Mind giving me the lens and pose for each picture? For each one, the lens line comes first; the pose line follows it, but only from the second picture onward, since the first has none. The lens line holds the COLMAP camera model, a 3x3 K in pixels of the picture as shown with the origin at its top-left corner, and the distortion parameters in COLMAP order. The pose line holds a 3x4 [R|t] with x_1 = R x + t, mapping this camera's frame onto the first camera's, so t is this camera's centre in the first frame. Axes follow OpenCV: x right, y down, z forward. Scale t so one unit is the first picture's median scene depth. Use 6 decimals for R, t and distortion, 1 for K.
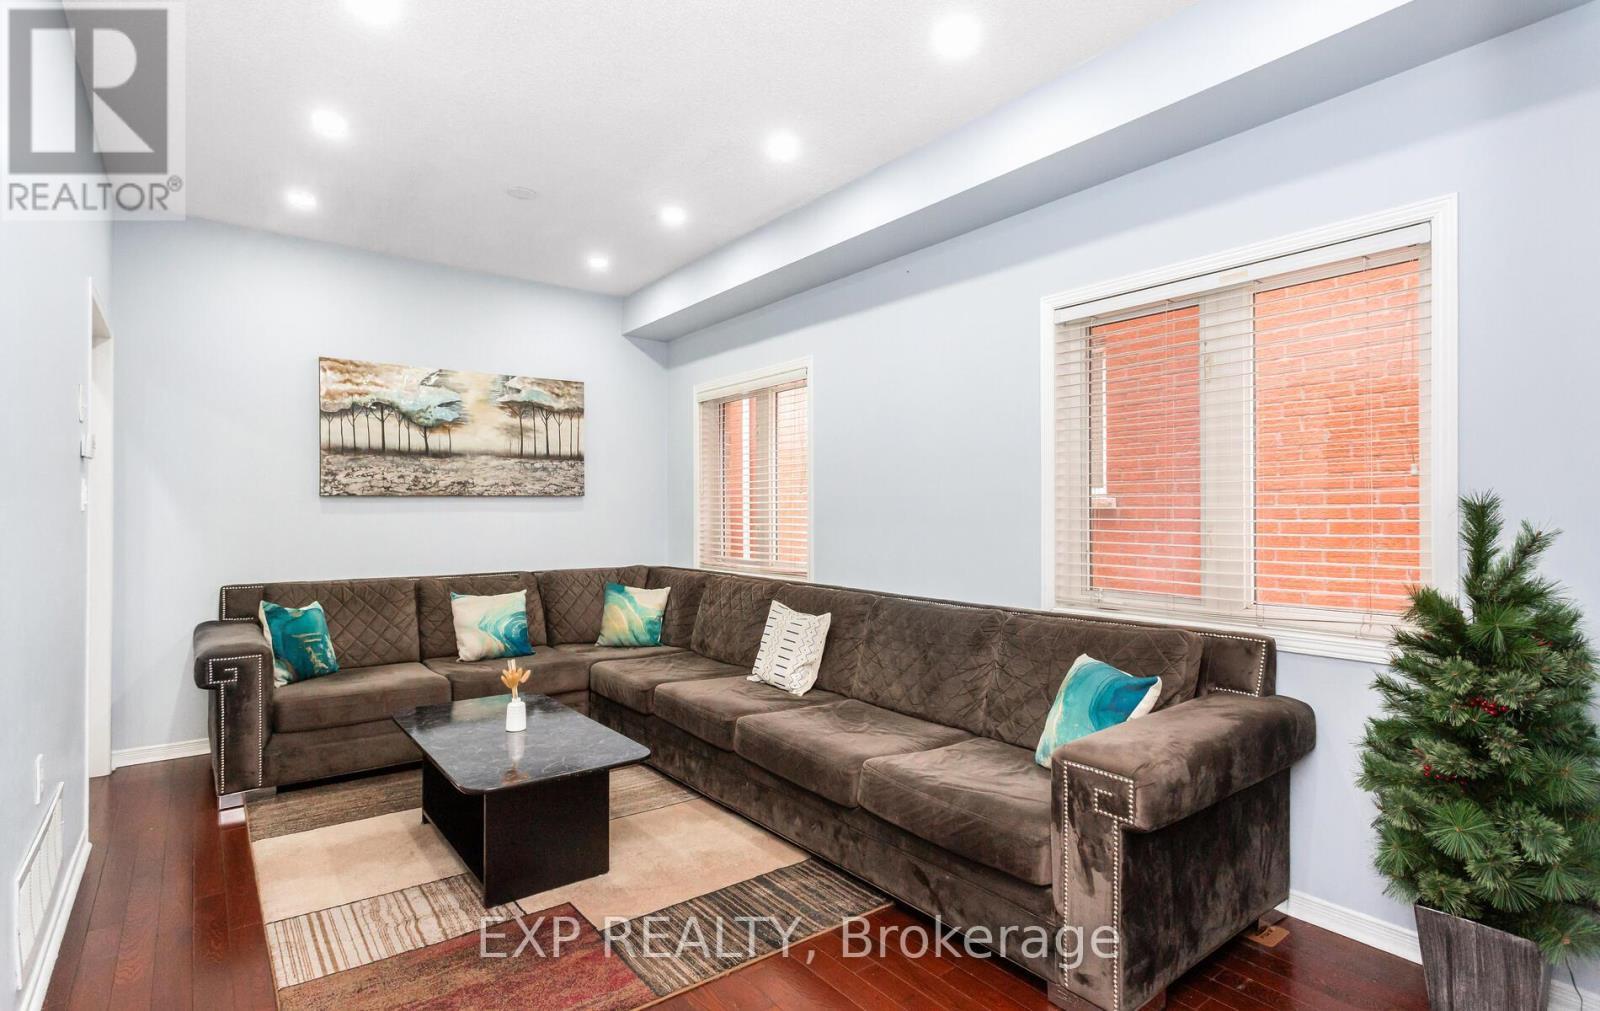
lens RADIAL K [[783.8, 0, 797.0], [0, 783.8, 492.8], [0, 0, 1]] dist [0.007615, 0.002243]
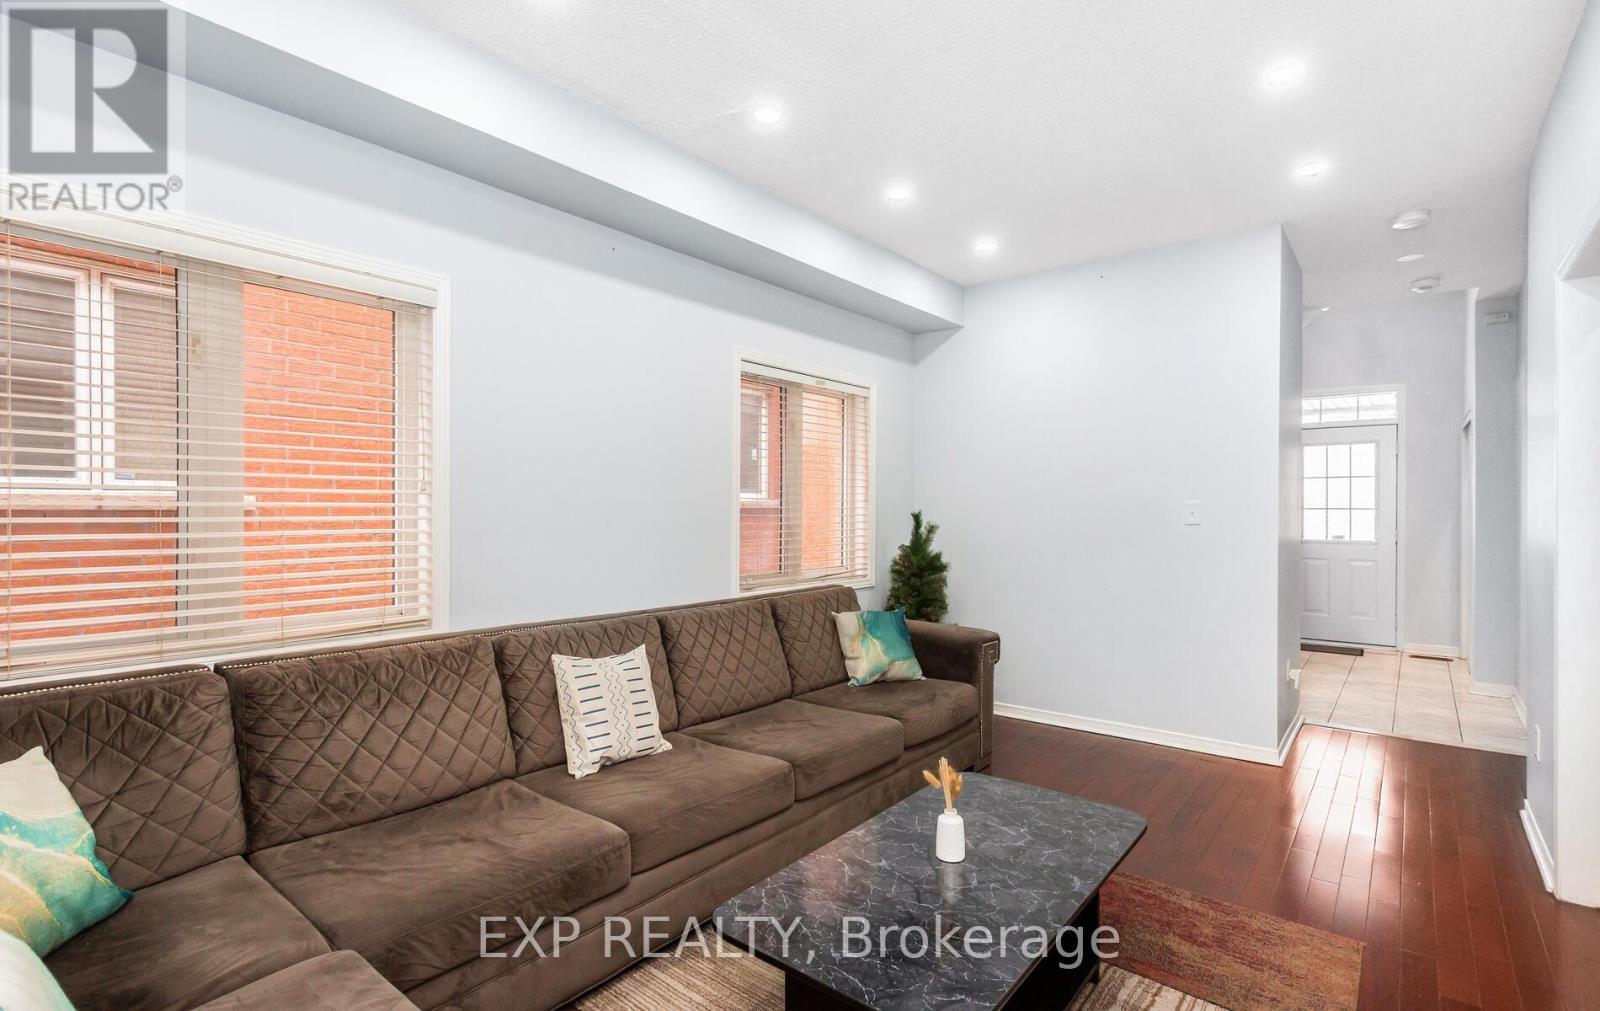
lens RADIAL K [[776.0, 0, 805.6], [0, 776.0, 514.7], [0, 0, 1]] dist [0.008676, 0.000545]
pose [[-0.227398, -0.012670, 0.973719, -0.927825], [-0.033324, 0.999431, 0.005222, 0.009004], [-0.973232, -0.031261, -0.227691, 1.199198]]
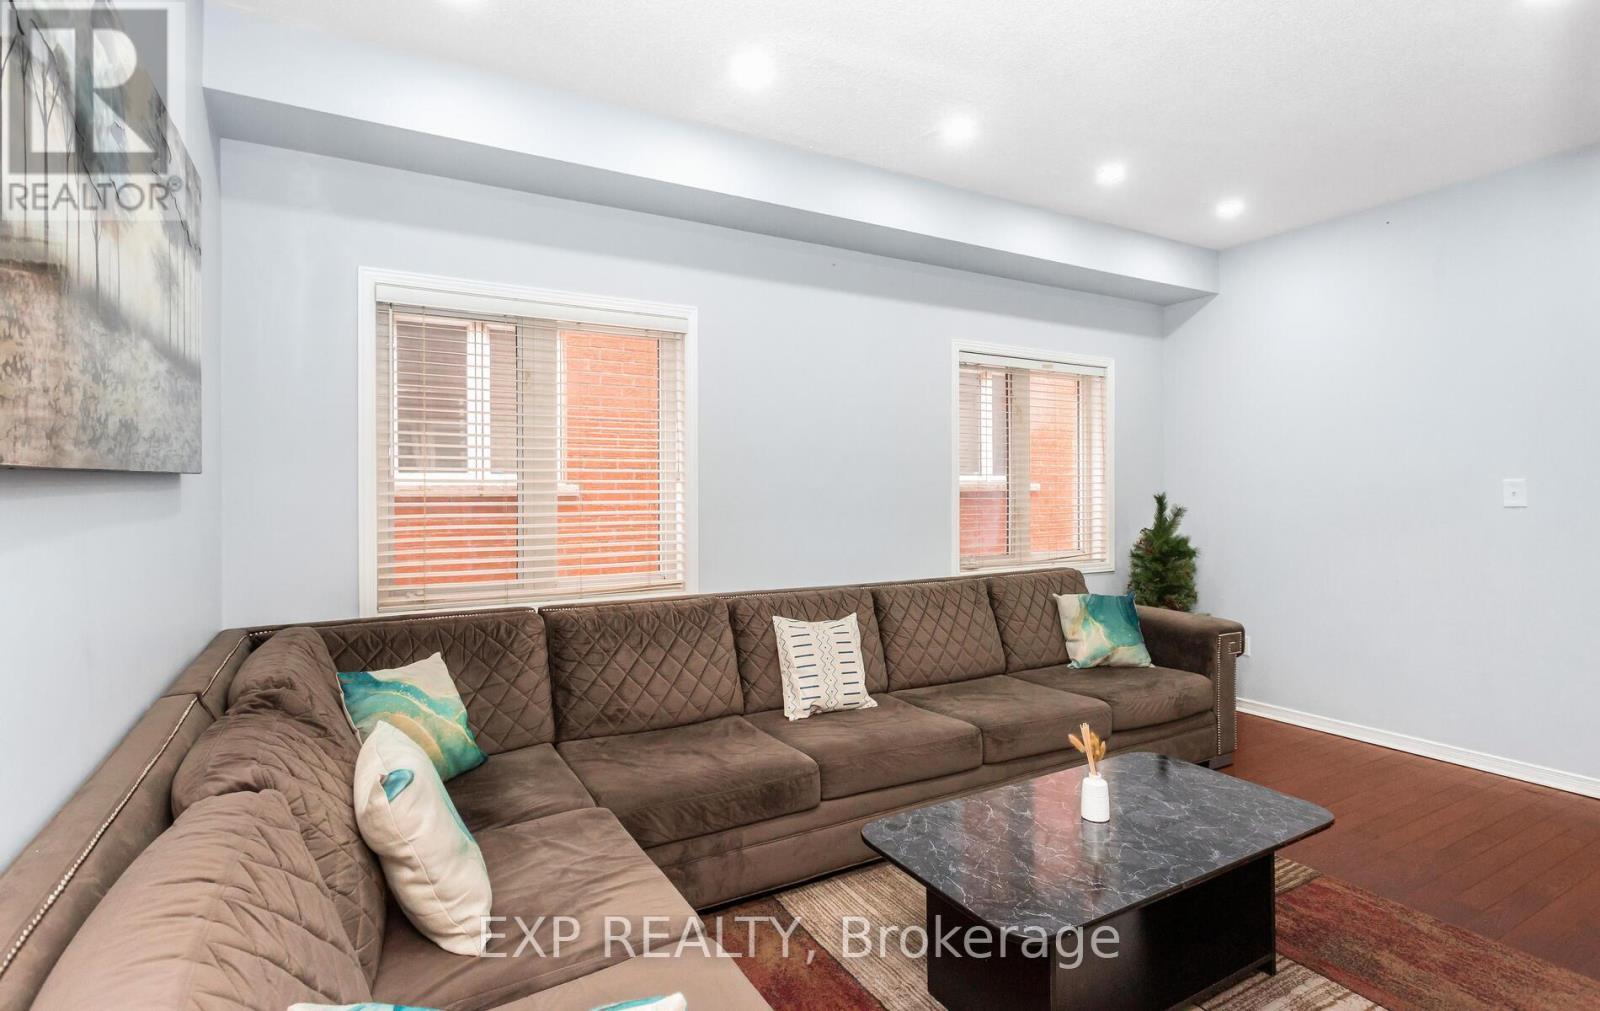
lens RADIAL K [[783.8, 0, 797.0], [0, 783.8, 492.8], [0, 0, 1]] dist [0.007615, 0.002243]
pose [[0.132947, -0.006786, 0.991100, -1.039655], [-0.025104, 0.999633, 0.010212, 0.003954], [-0.990805, -0.026238, 0.132728, 1.115997]]
